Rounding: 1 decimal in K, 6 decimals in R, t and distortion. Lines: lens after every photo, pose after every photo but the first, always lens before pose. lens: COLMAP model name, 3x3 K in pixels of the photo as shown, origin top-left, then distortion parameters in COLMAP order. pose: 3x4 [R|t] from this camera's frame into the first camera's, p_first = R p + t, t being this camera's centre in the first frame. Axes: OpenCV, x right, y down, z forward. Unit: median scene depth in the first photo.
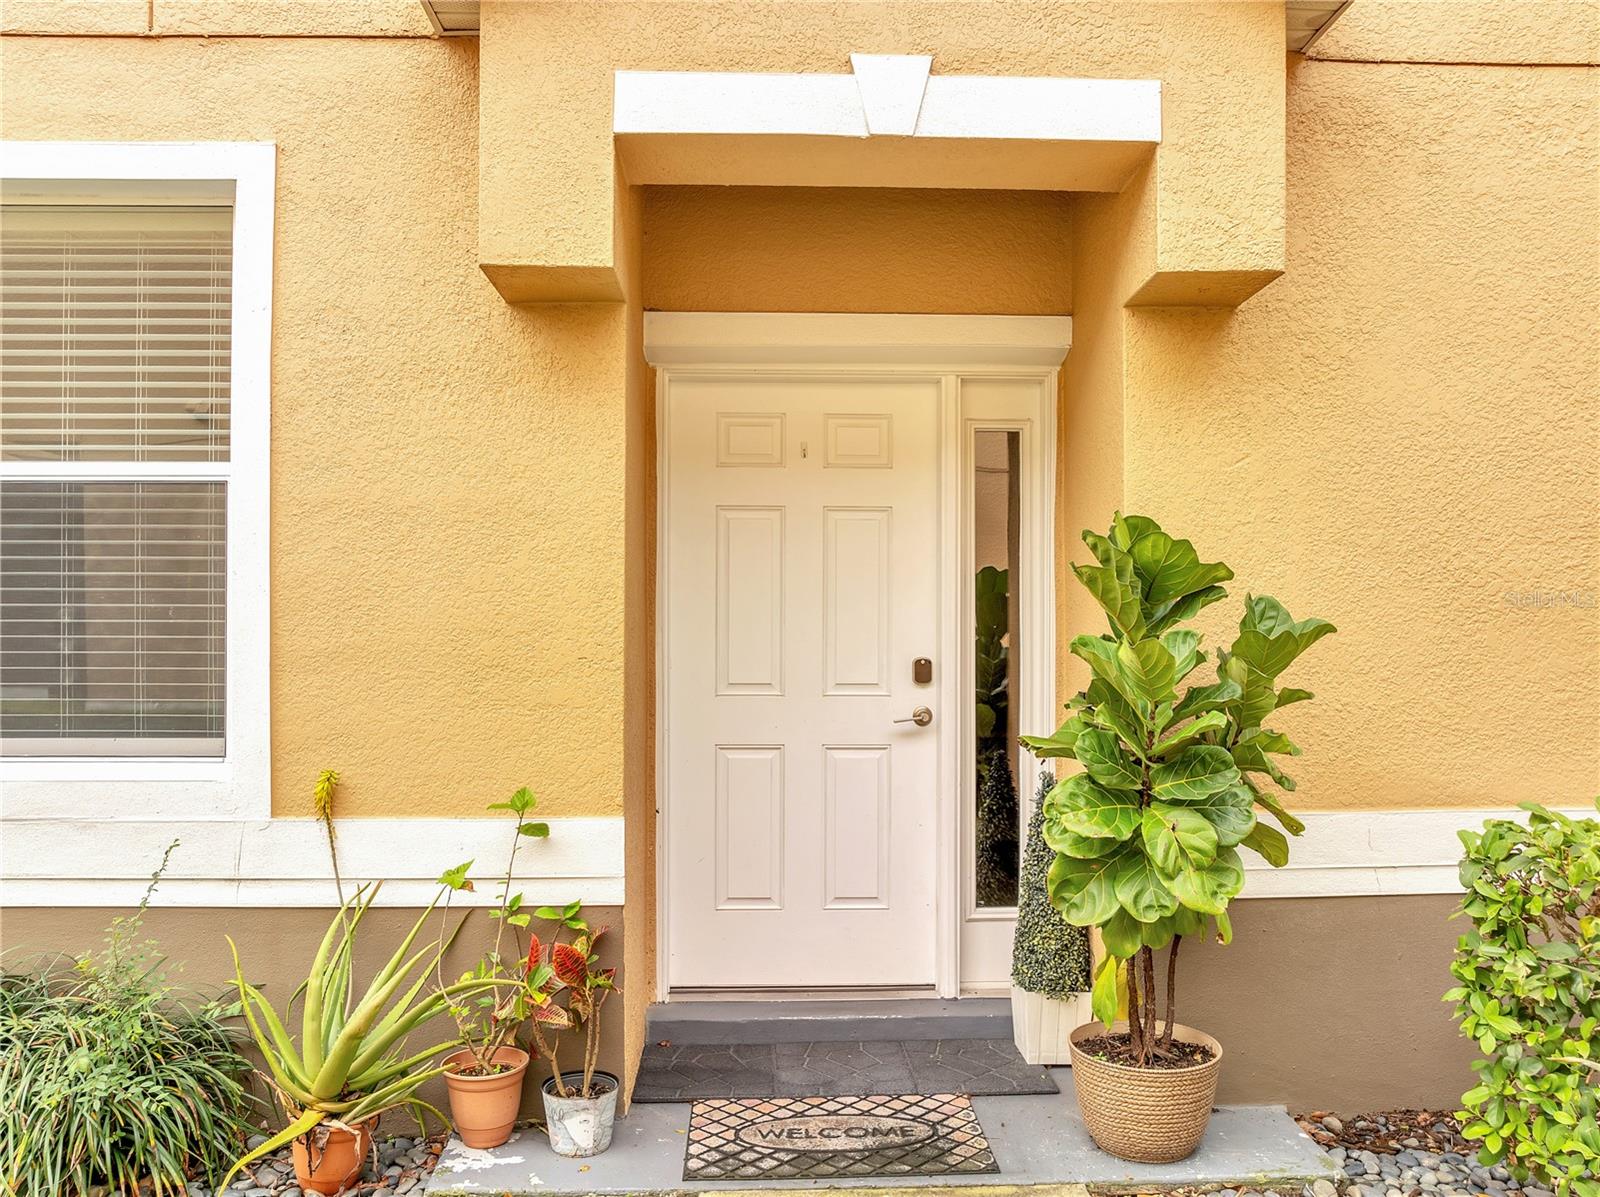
lens RADIAL K [[1154.9, 0, 788.4], [0, 1154.9, 643.6], [0, 0, 1]] dist [-0.031272, -0.003513]
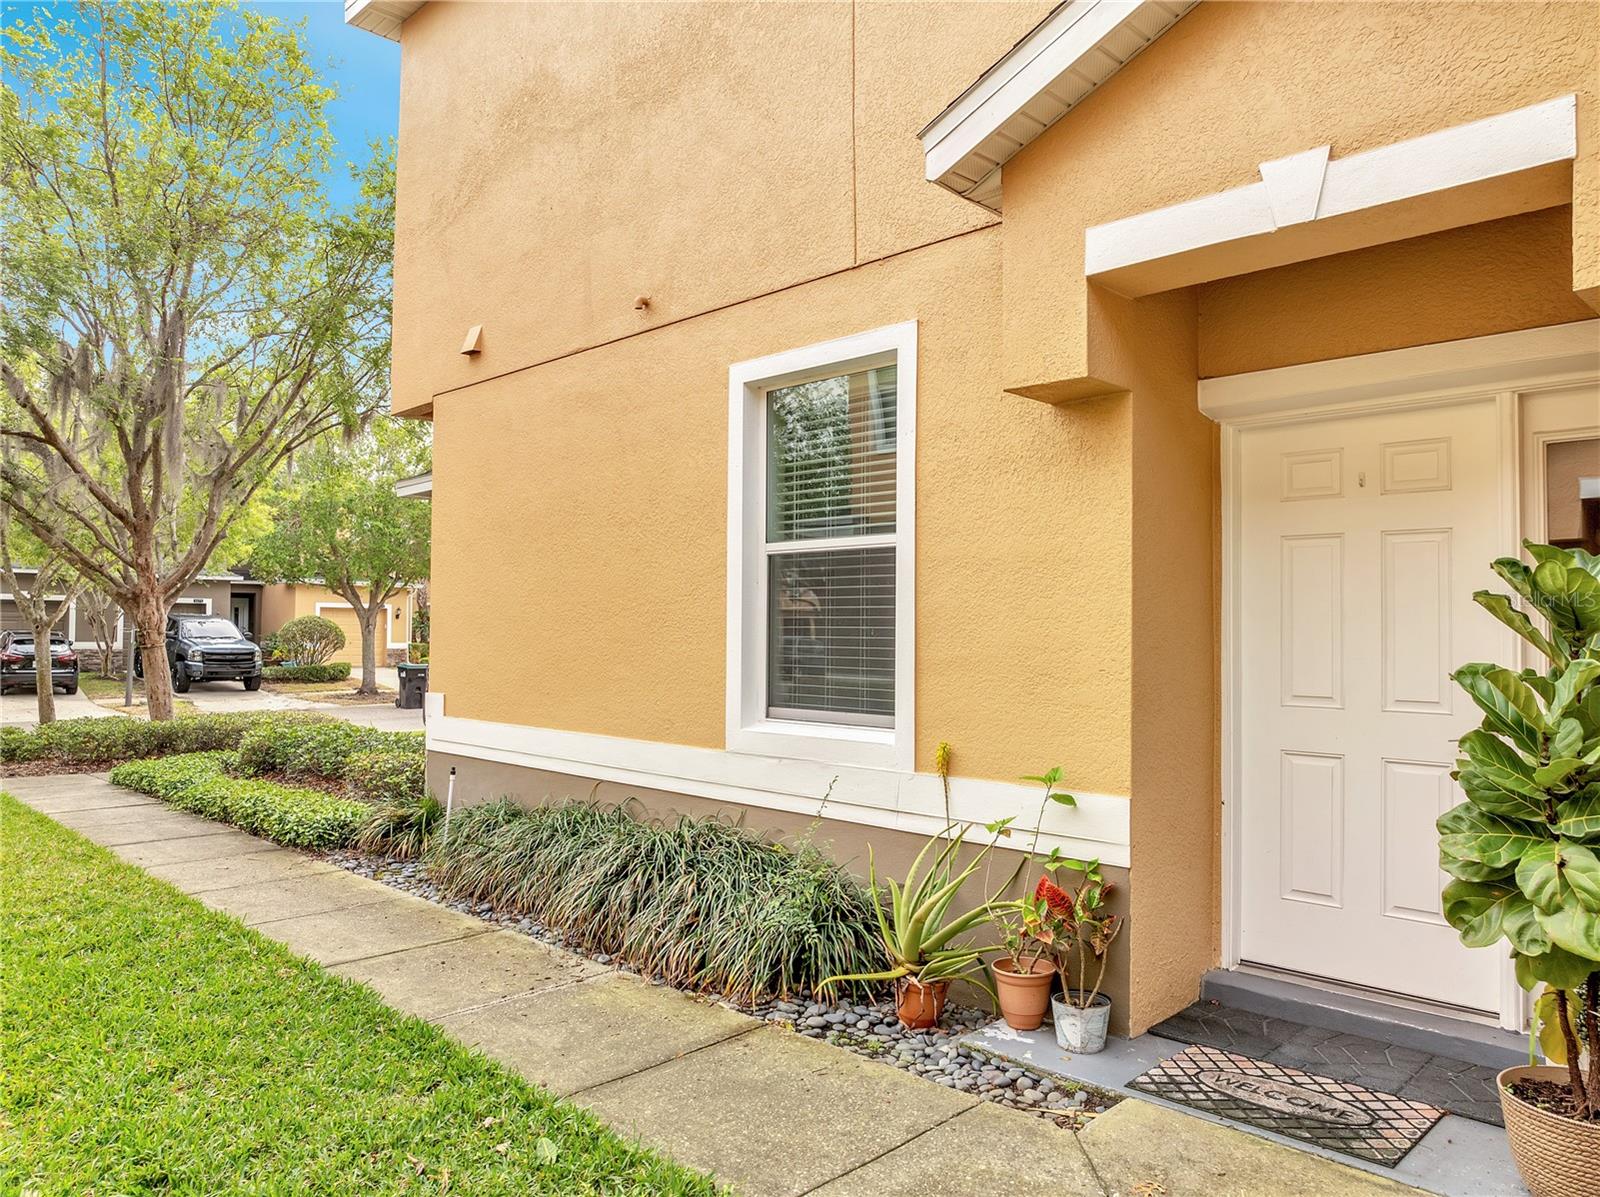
lens RADIAL K [[1122.8, 0, 800.1], [0, 1122.8, 599.4], [0, 0, 1]] dist [-0.027243, 0.014118]
pose [[0.684358, -0.016699, -0.728955, 0.518408], [-0.008017, 0.999505, -0.030423, -0.026694], [0.729102, 0.026664, 0.683886, -0.108531]]
